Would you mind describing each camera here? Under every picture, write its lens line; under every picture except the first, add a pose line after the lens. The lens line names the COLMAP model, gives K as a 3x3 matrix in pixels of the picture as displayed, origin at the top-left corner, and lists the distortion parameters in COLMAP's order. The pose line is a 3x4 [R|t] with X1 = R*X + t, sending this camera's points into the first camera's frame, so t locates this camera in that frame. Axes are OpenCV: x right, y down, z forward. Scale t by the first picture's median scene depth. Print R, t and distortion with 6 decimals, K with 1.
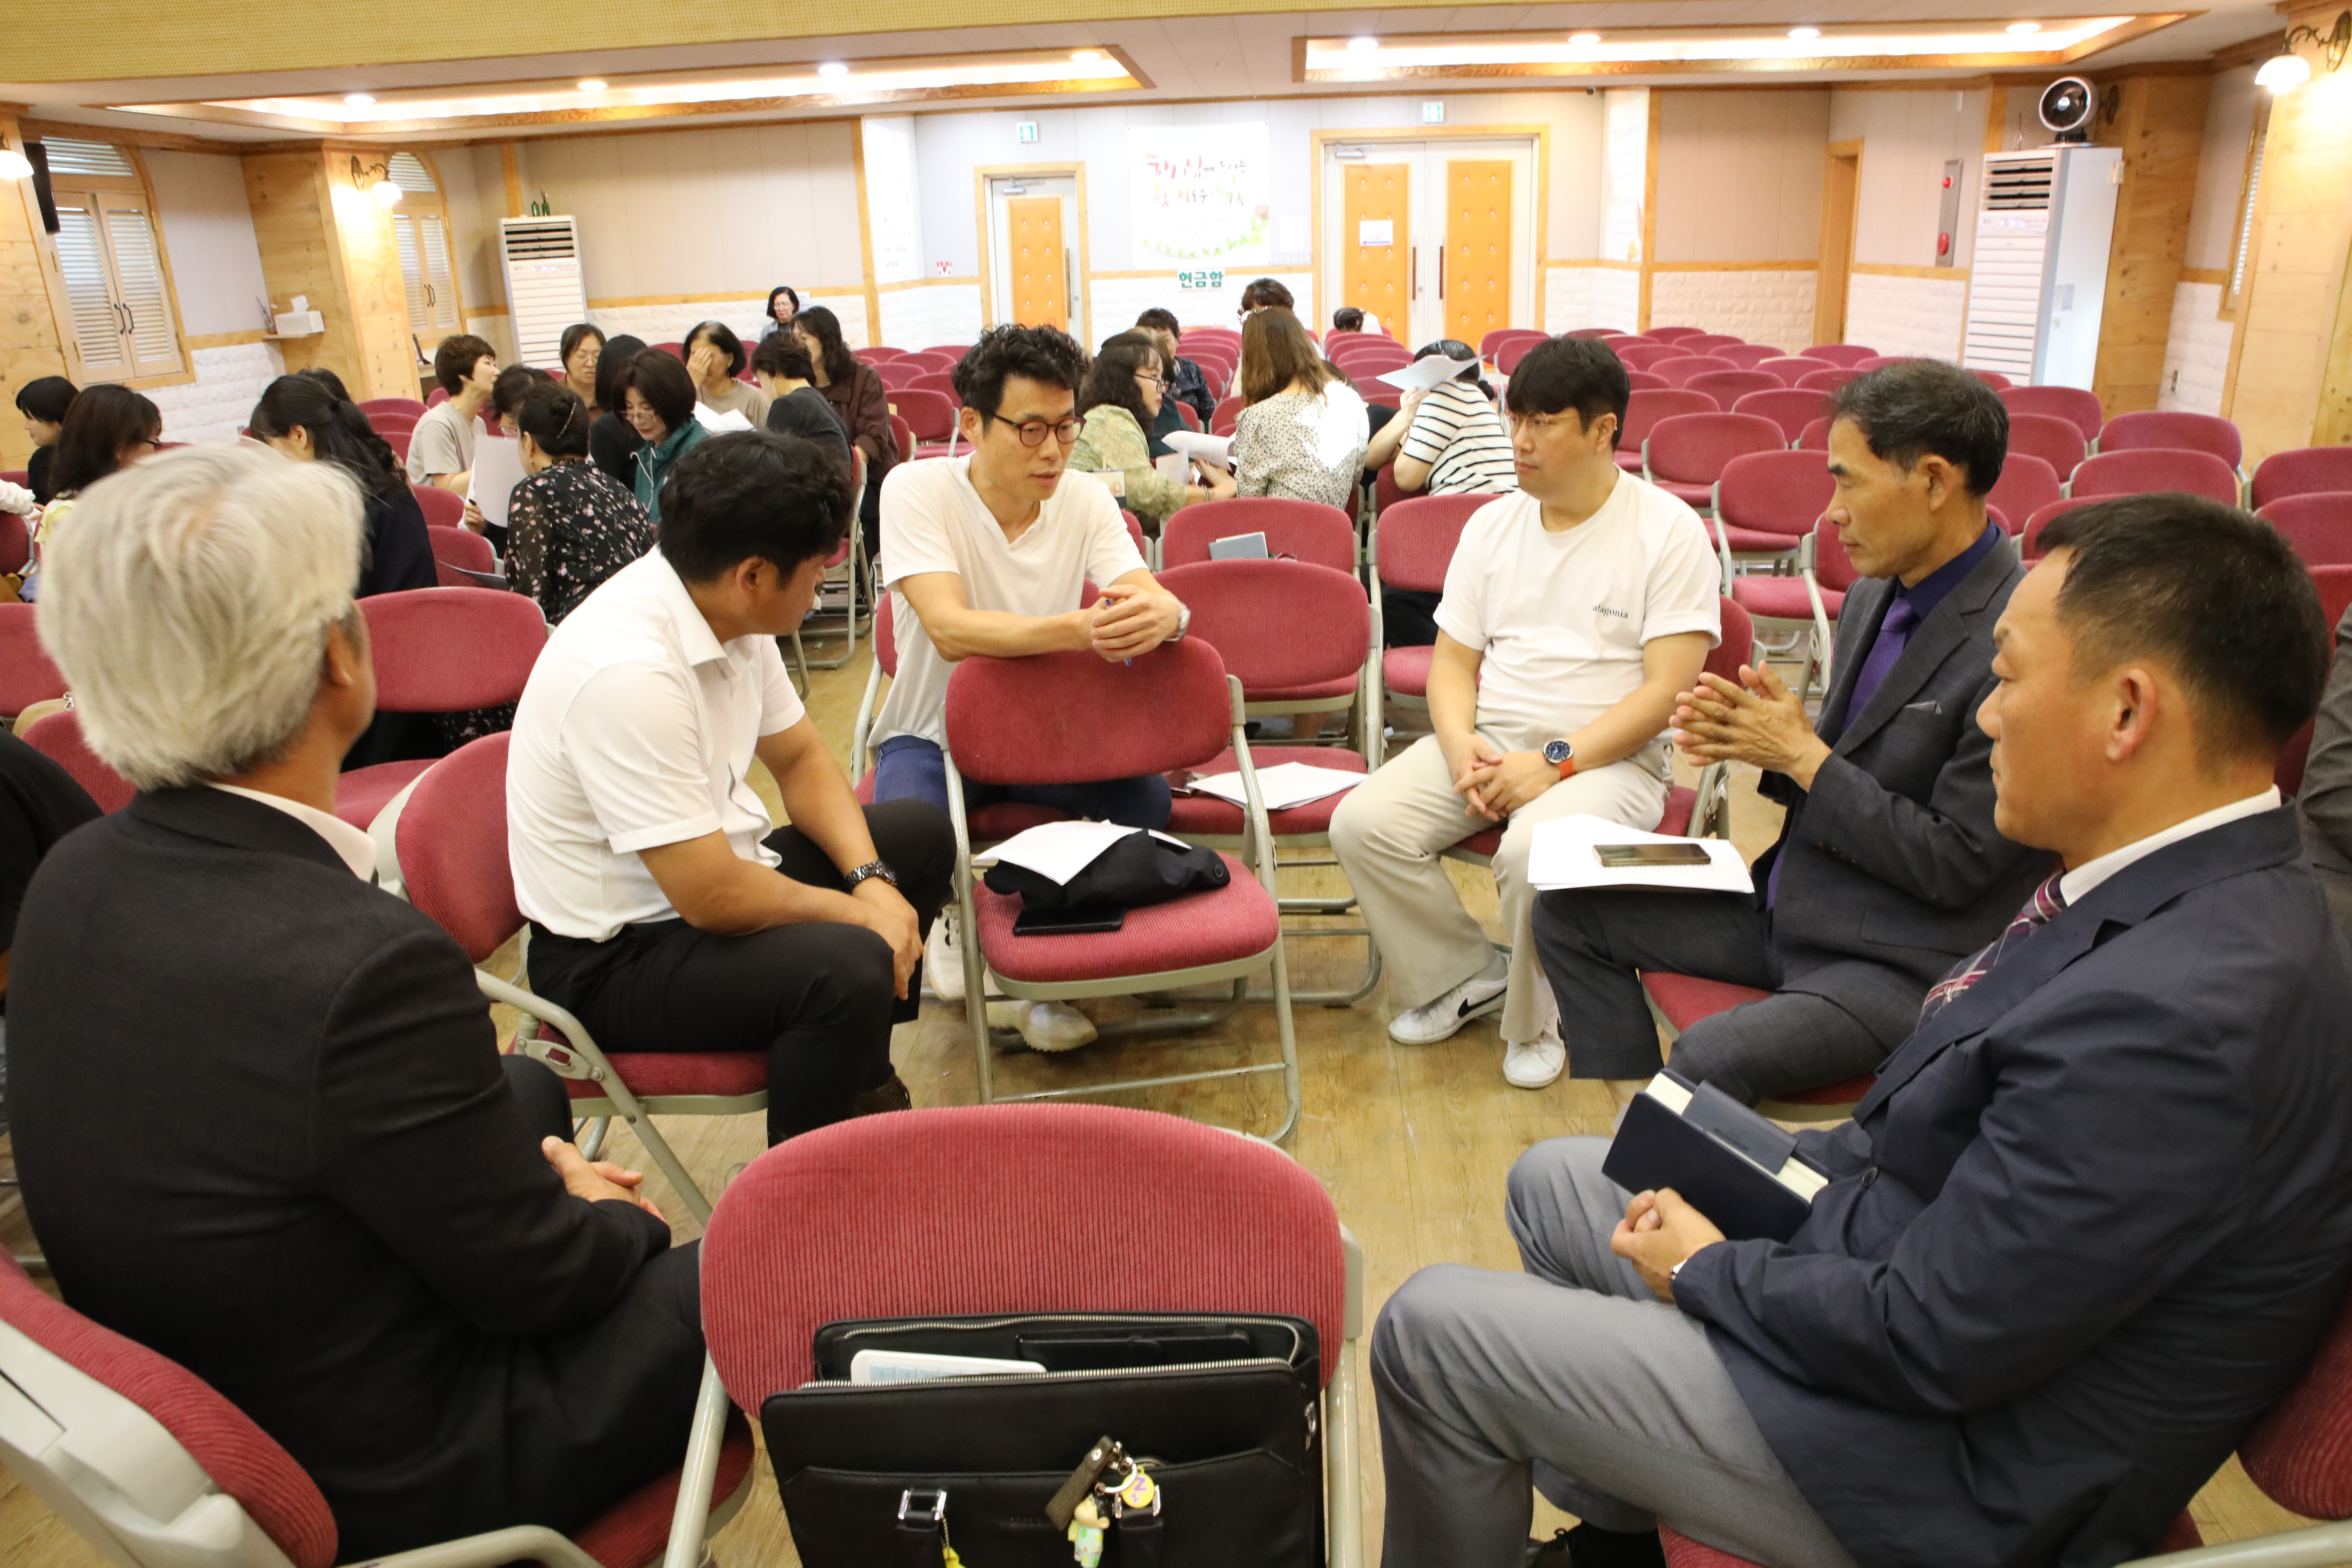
lens RADIAL K [[1624.8, 0, 1176.0], [0, 1624.8, 784.0], [0, 0, 1]] dist [-0.096238, 0.007728]
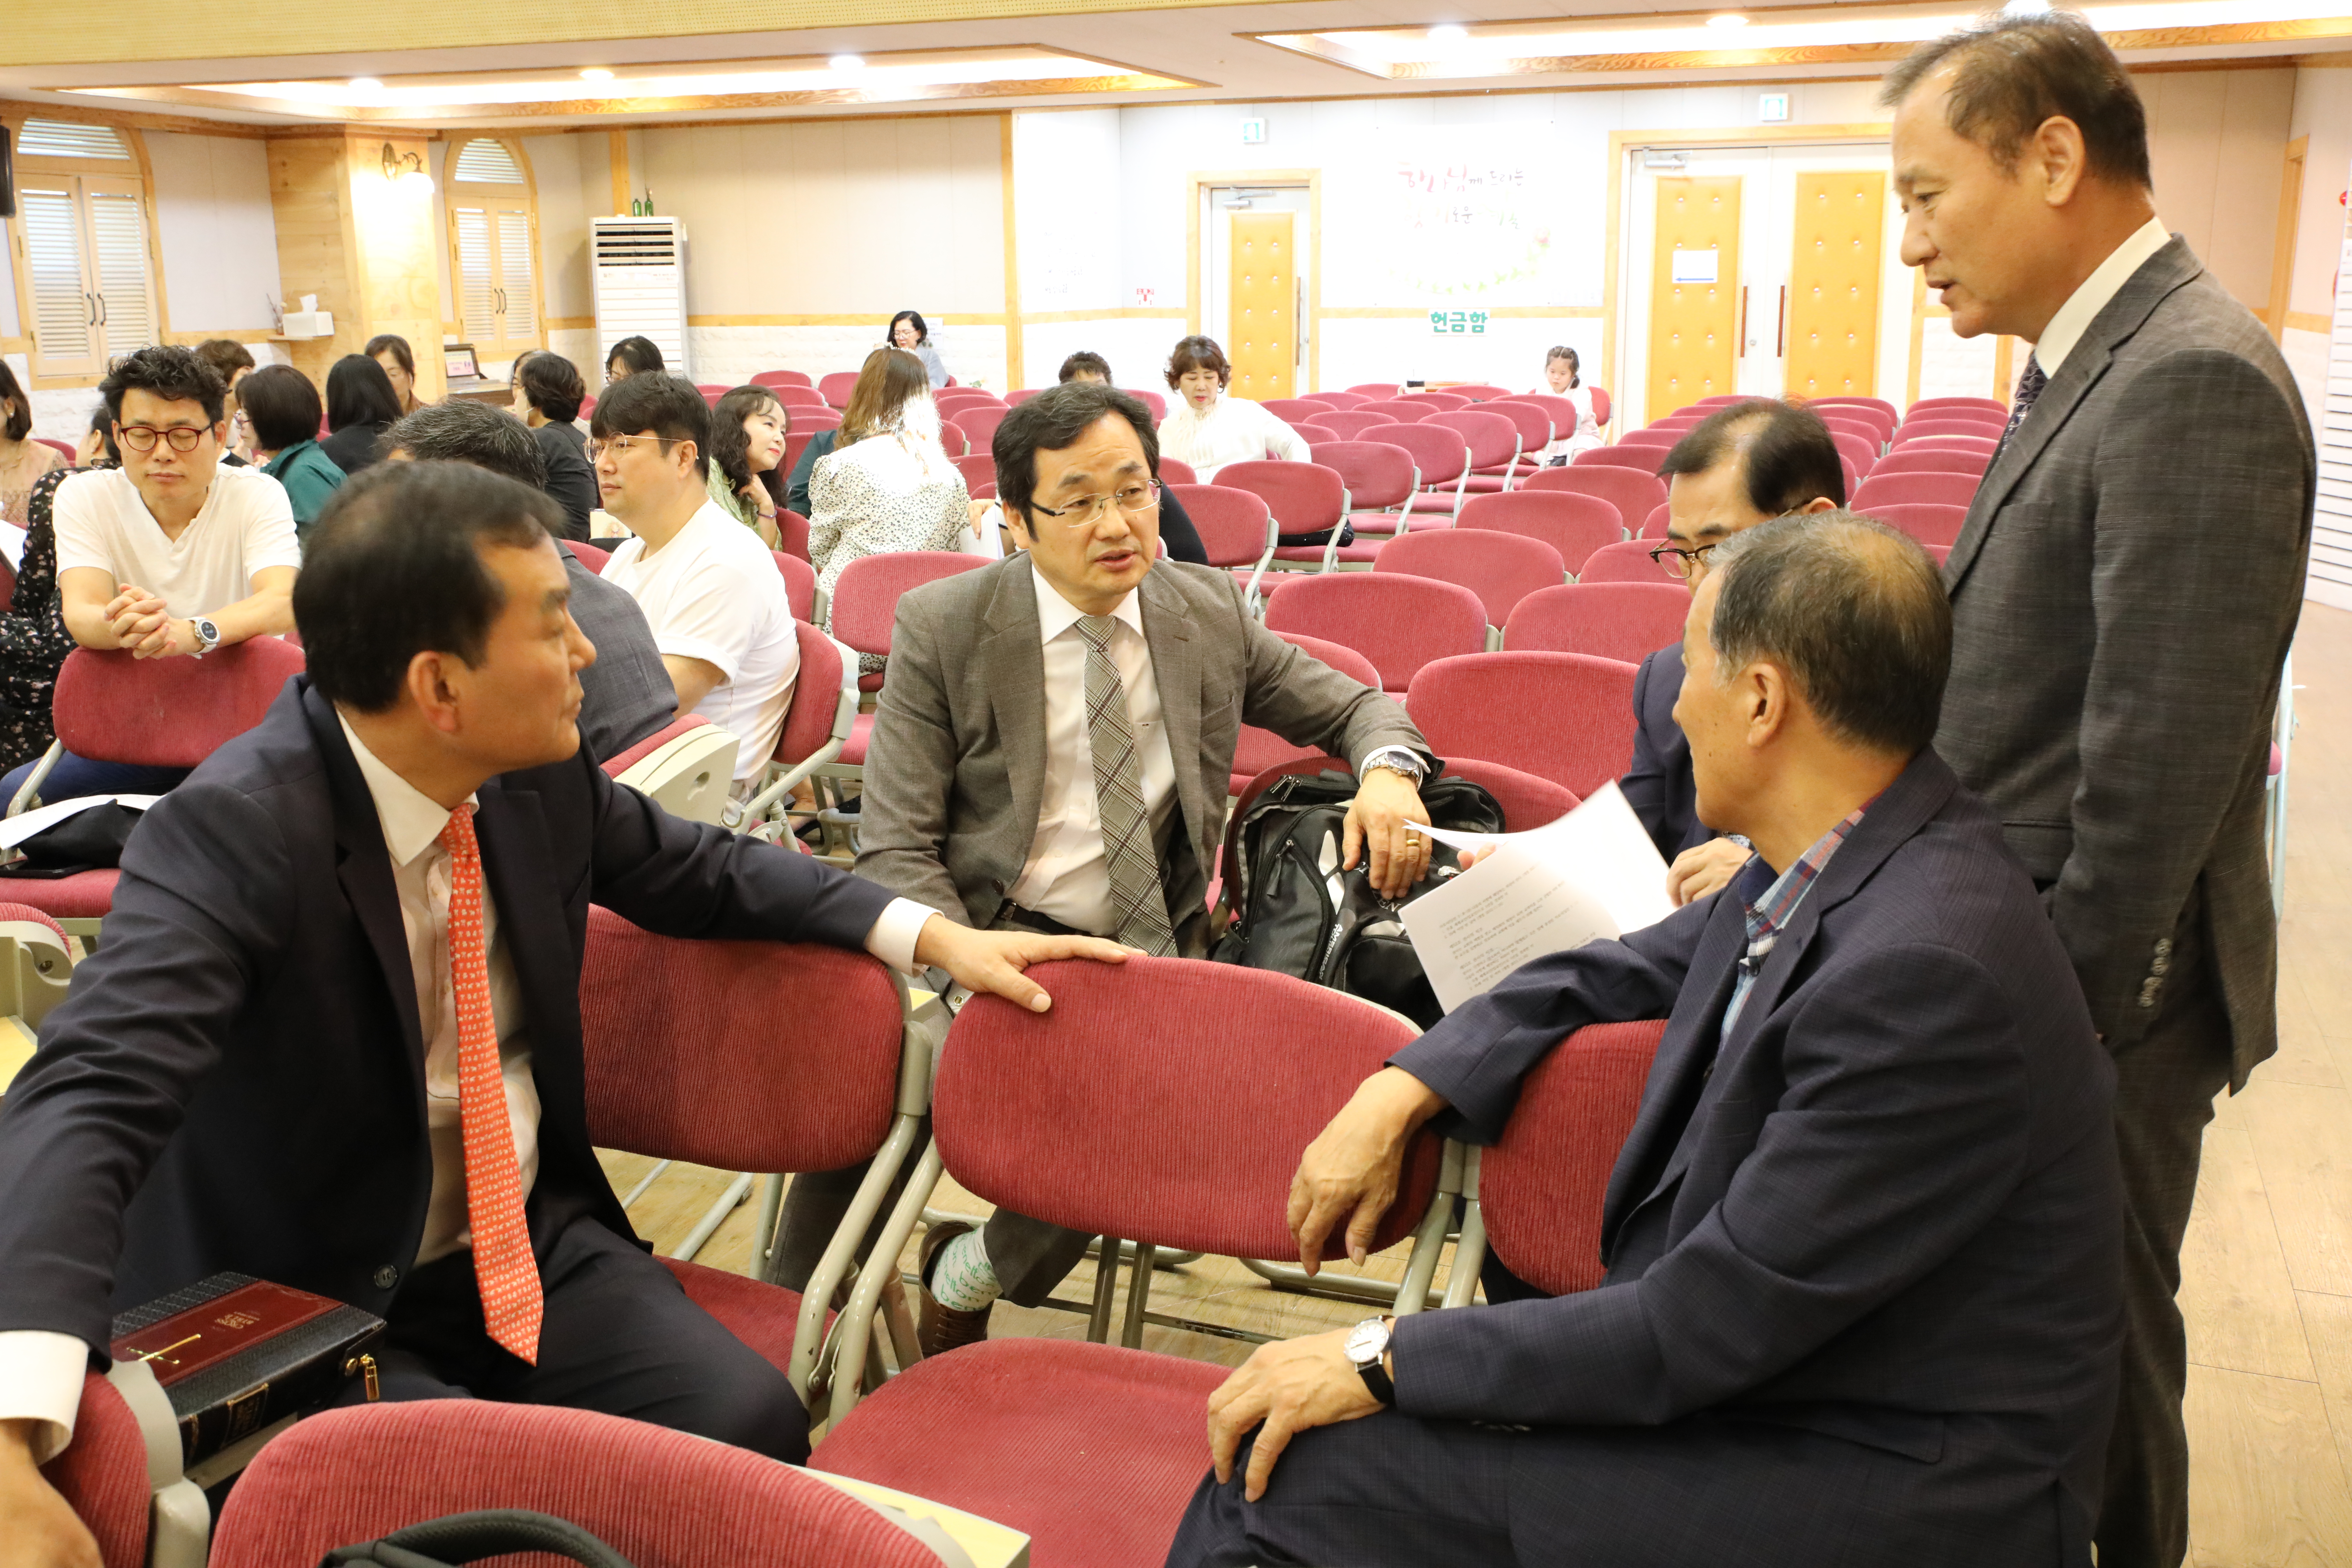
lens RADIAL K [[2292.7, 0, 1176.0], [0, 2292.7, 784.0], [0, 0, 1]] dist [0.000241, -0.217691]
pose [[0.957333, 0.085501, -0.276049, 0.244234], [-0.113605, 0.989670, -0.087451, 0.019399], [0.265720, 0.115080, 0.957157, -0.070203]]
